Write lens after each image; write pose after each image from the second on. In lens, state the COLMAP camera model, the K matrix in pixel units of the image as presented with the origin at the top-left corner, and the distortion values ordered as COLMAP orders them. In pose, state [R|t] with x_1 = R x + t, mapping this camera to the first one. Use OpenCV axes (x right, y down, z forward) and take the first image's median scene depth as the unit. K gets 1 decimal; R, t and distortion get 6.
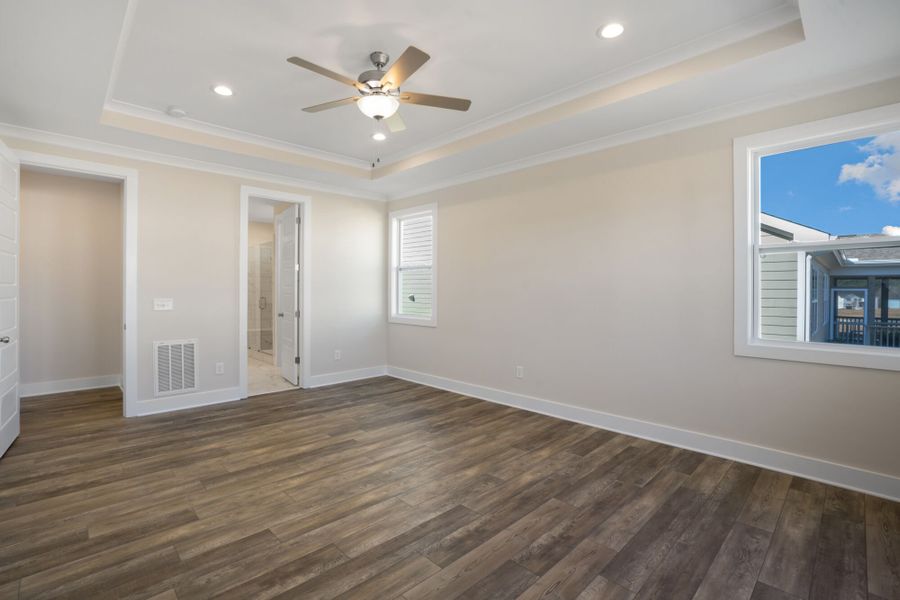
lens RADIAL K [[418.6, 0, 444.9], [0, 418.6, 292.0], [0, 0, 1]] dist [-0.024225, 0.000879]
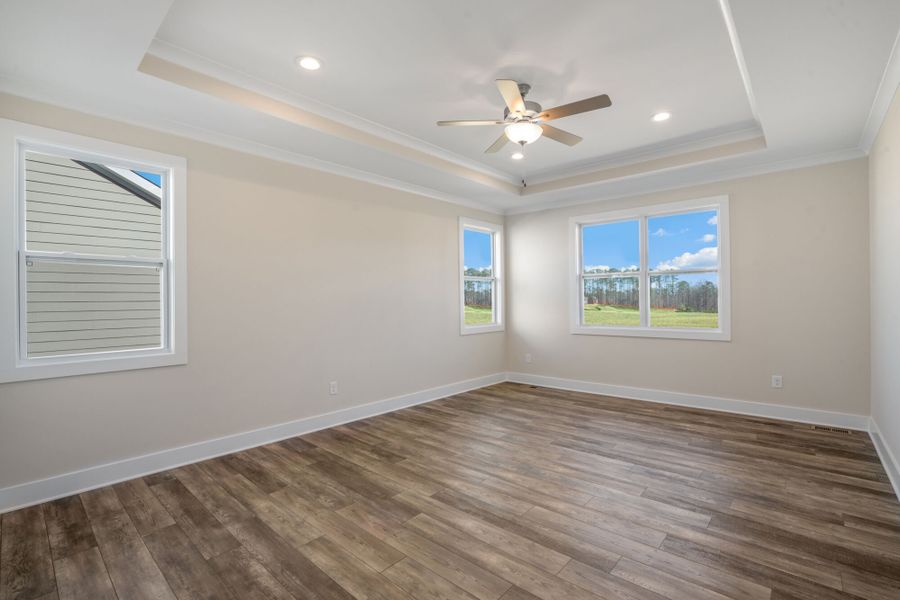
lens RADIAL K [[418.6, 0, 444.9], [0, 418.6, 292.0], [0, 0, 1]] dist [-0.024225, 0.000879]
pose [[-0.103555, 0.027493, 0.994244, -1.046192], [0.002214, 0.999622, -0.027412, -0.000020], [-0.994621, -0.000638, -0.103577, 1.110517]]
